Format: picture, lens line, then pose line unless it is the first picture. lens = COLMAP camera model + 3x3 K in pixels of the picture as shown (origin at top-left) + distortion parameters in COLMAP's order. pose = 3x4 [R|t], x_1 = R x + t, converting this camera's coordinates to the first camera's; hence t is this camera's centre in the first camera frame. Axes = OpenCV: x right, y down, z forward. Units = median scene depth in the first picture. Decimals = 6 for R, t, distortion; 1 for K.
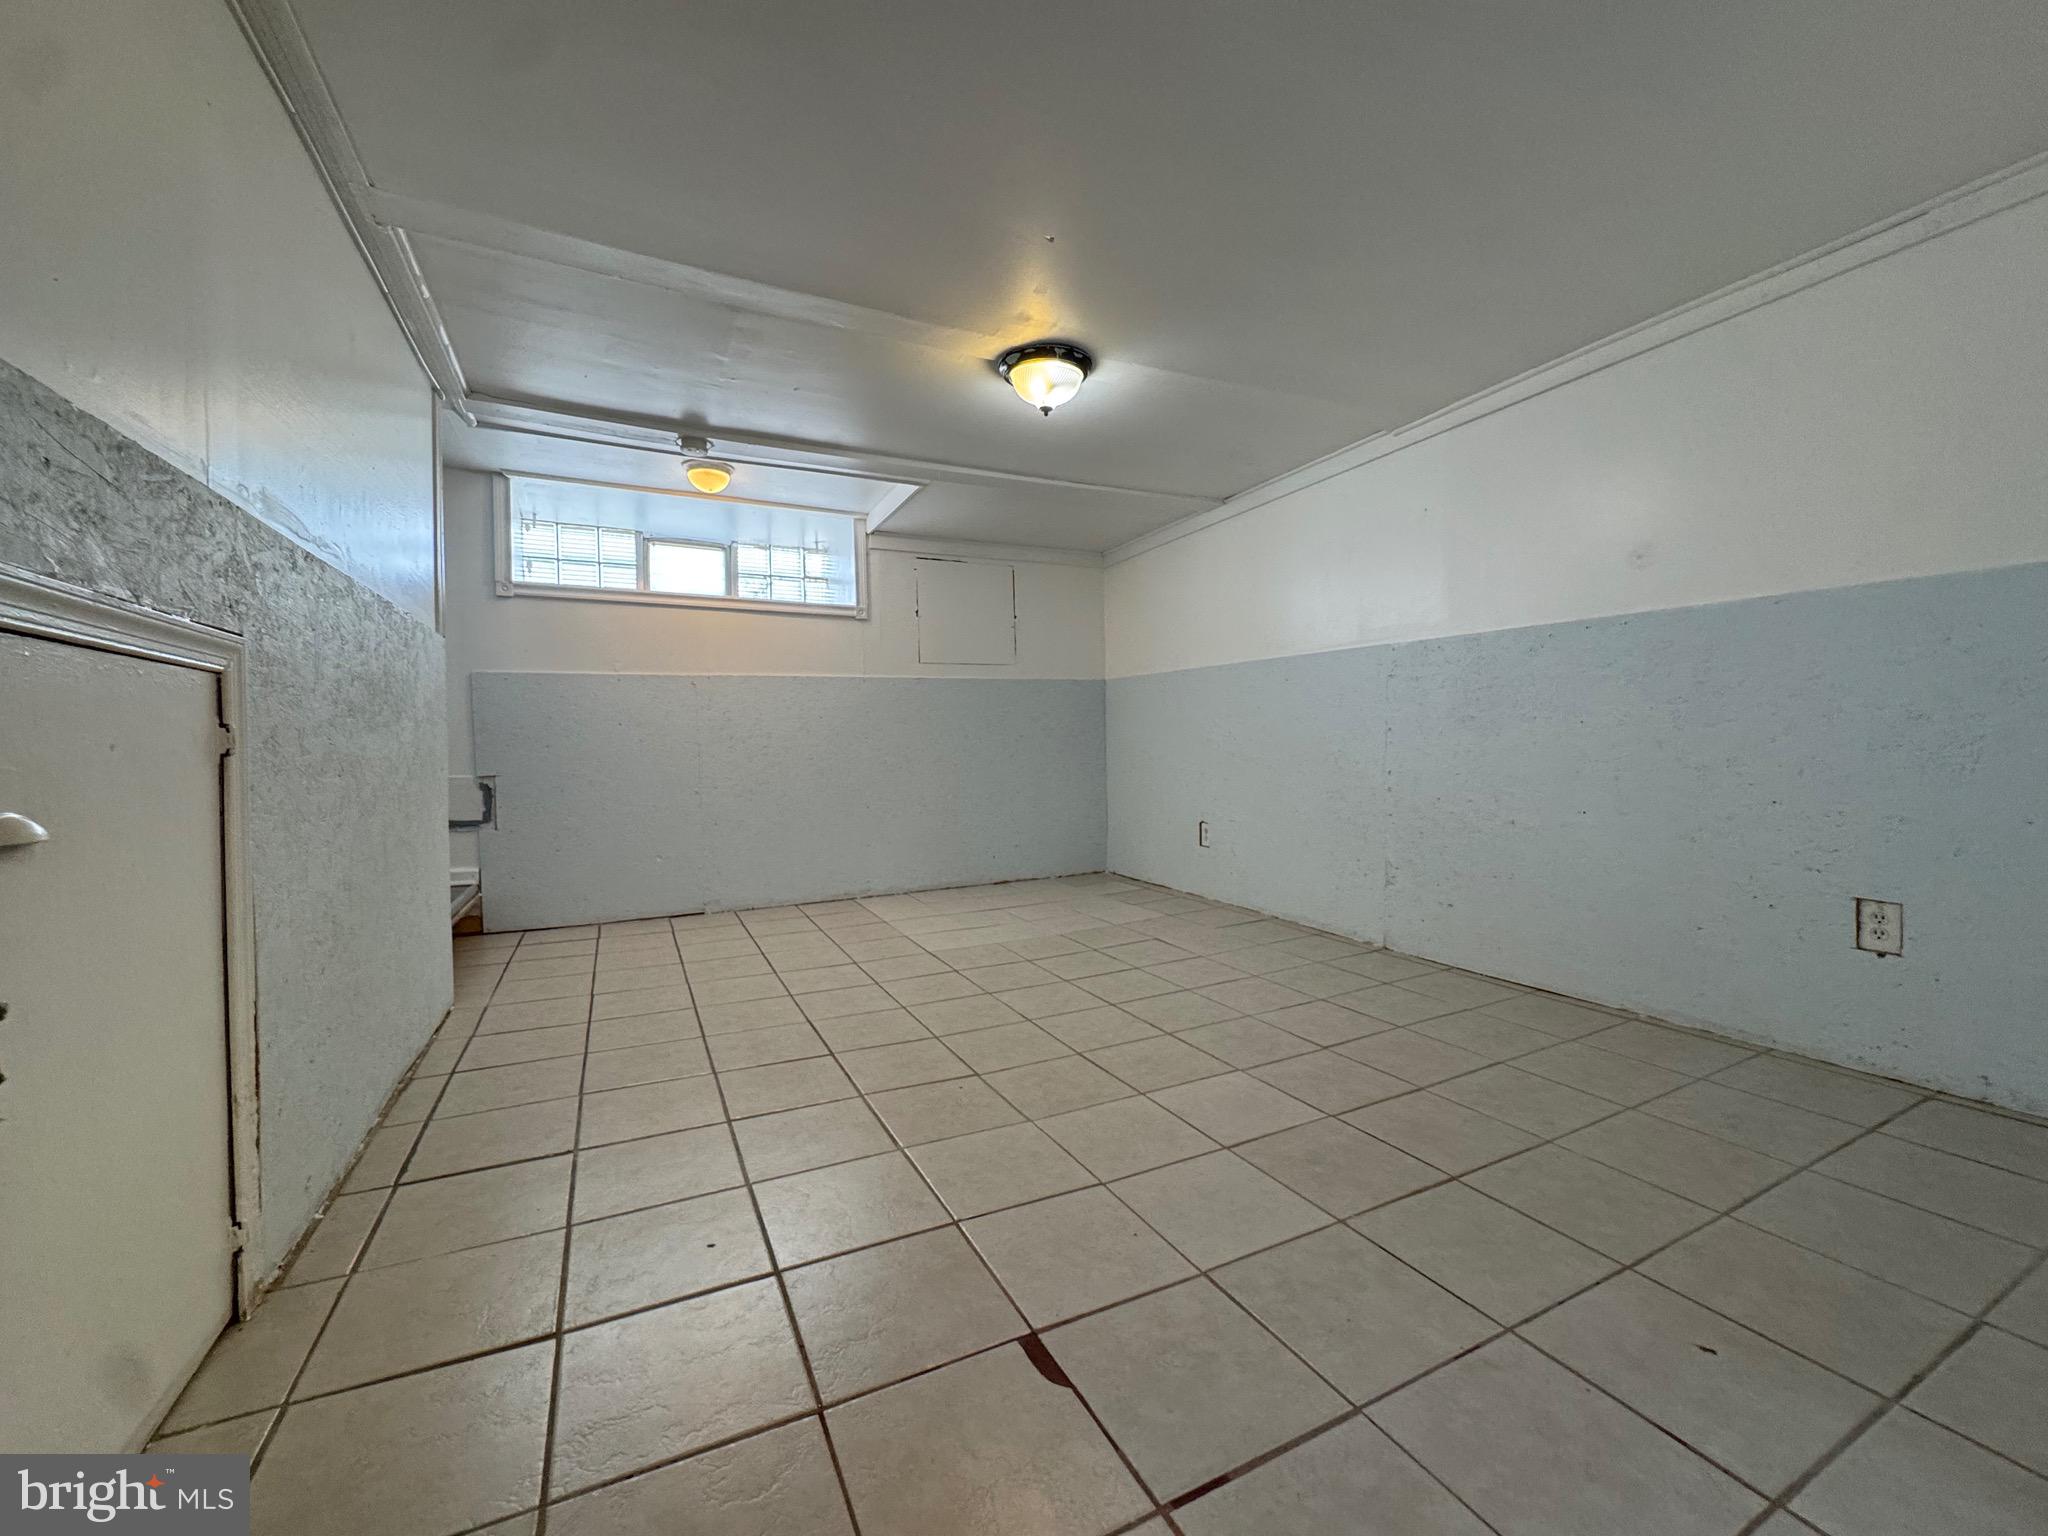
lens RADIAL K [[817.4, 0, 1032.6], [0, 817.4, 765.0], [0, 0, 1]] dist [-0.003880, -0.000539]
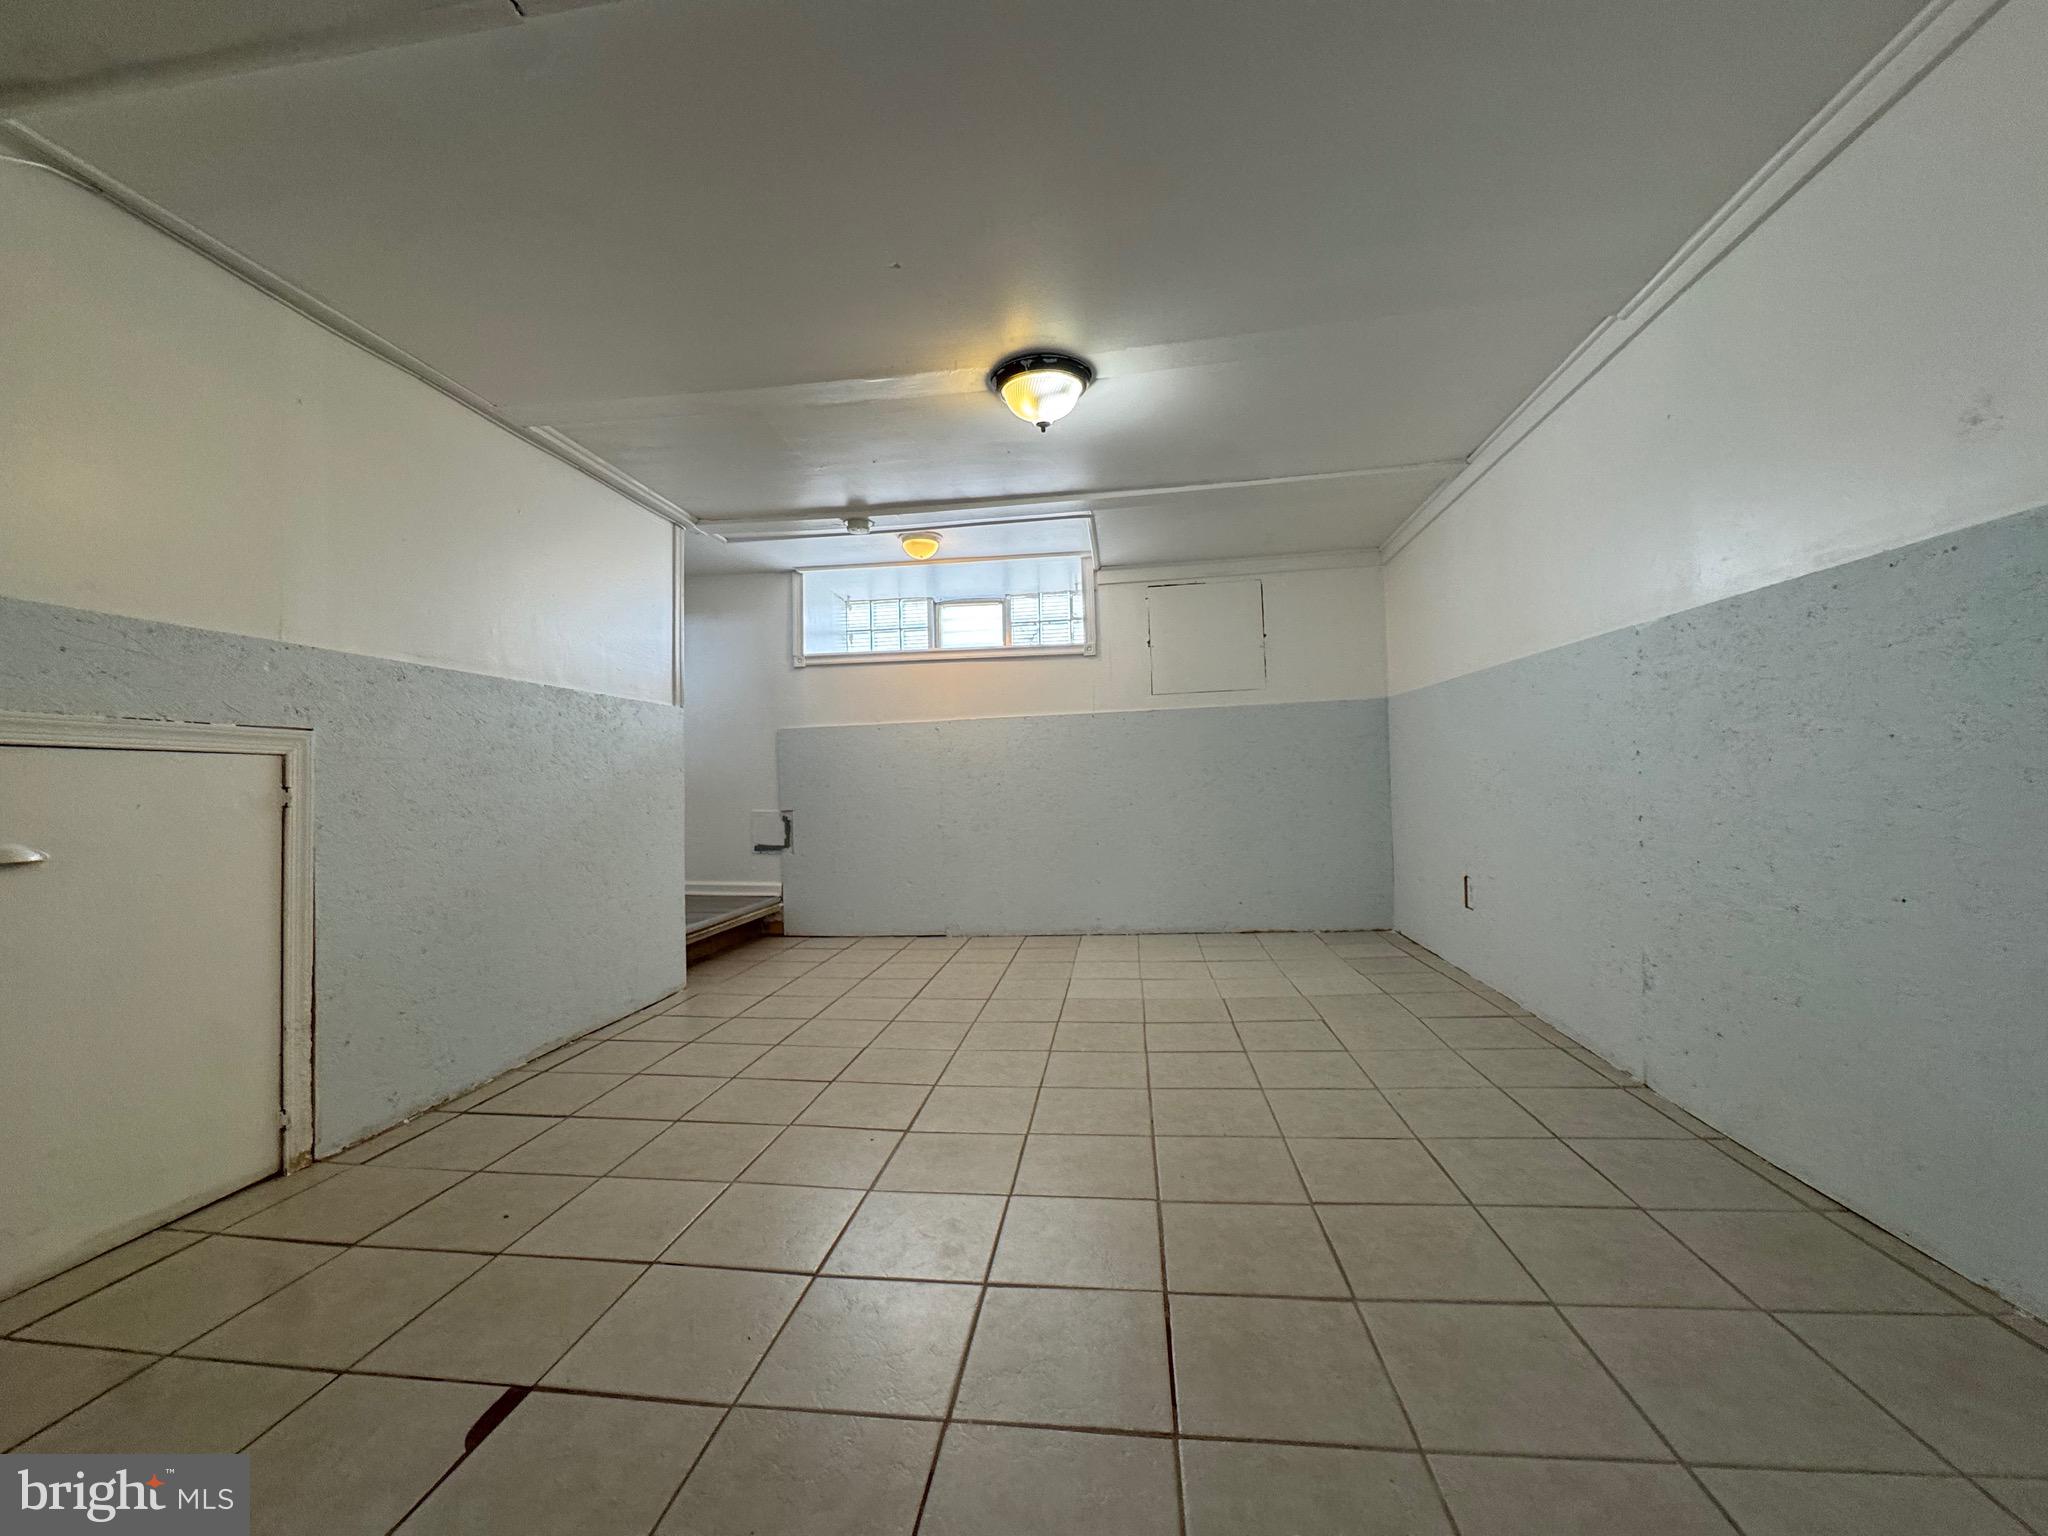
lens RADIAL K [[817.4, 0, 1028.5], [0, 817.4, 766.7], [0, 0, 1]] dist [-0.003880, -0.000539]
pose [[0.833226, -0.020900, -0.552537, 0.339275], [0.002849, 0.999434, -0.033508, -0.010423], [0.552925, 0.026346, 0.832815, 0.151458]]
